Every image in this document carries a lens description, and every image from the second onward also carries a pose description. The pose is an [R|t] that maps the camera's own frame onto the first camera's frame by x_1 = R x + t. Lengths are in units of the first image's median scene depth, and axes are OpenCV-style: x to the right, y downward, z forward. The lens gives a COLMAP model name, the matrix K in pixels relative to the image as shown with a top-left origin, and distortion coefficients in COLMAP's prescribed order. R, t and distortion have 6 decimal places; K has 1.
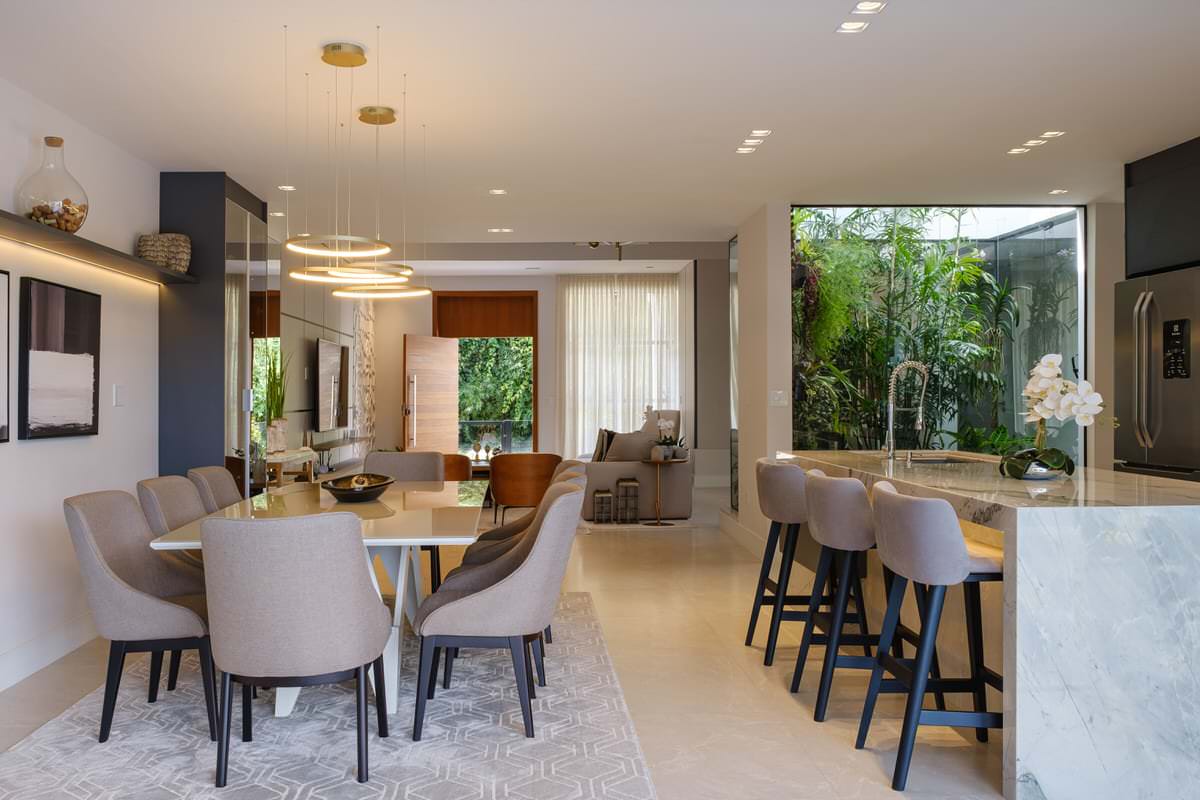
lens RADIAL K [[1020.2, 0, 598.1], [0, 1020.2, 402.7], [0, 0, 1]] dist [-0.020889, -0.019554]
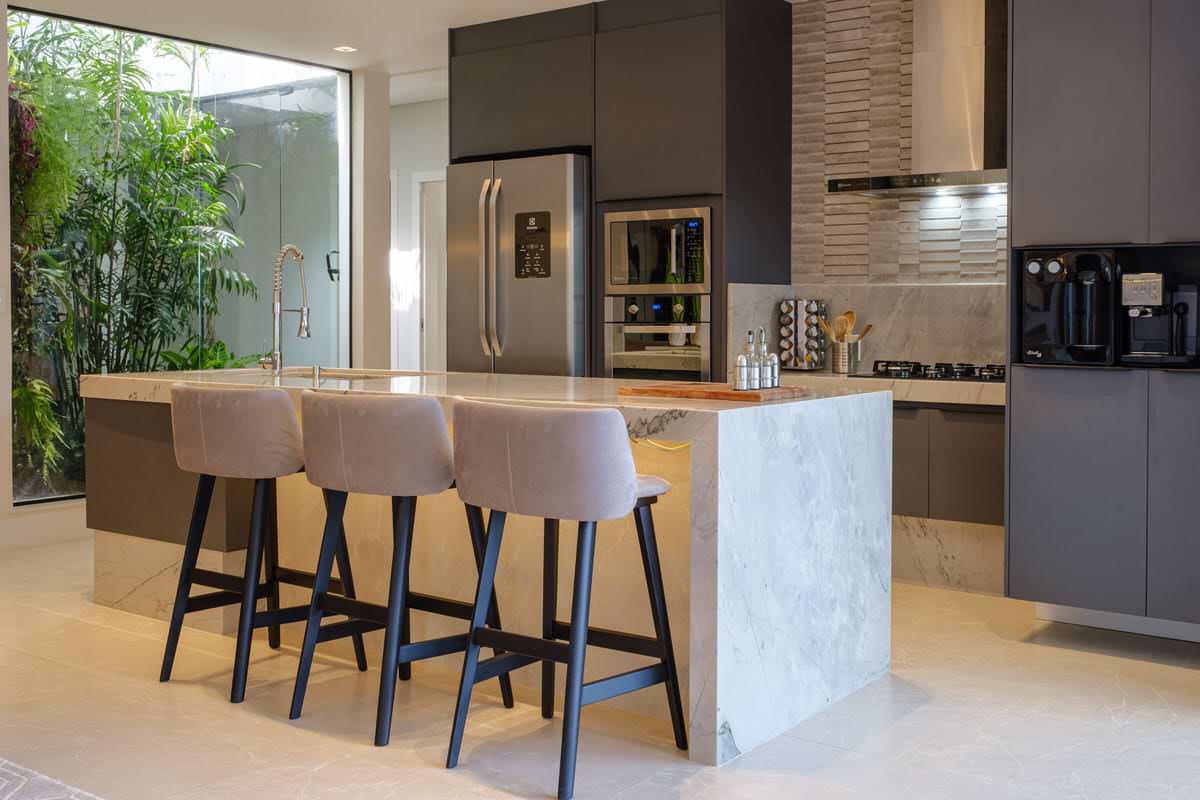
lens RADIAL K [[1244.9, 0, 599.4], [0, 1244.9, 388.9], [0, 0, 1]] dist [0.008070, 0.000000]
pose [[0.627115, -0.043953, 0.777686, -0.441555], [0.006285, 0.998660, 0.051374, 0.031562], [-0.778901, -0.027330, 0.626551, 0.431539]]
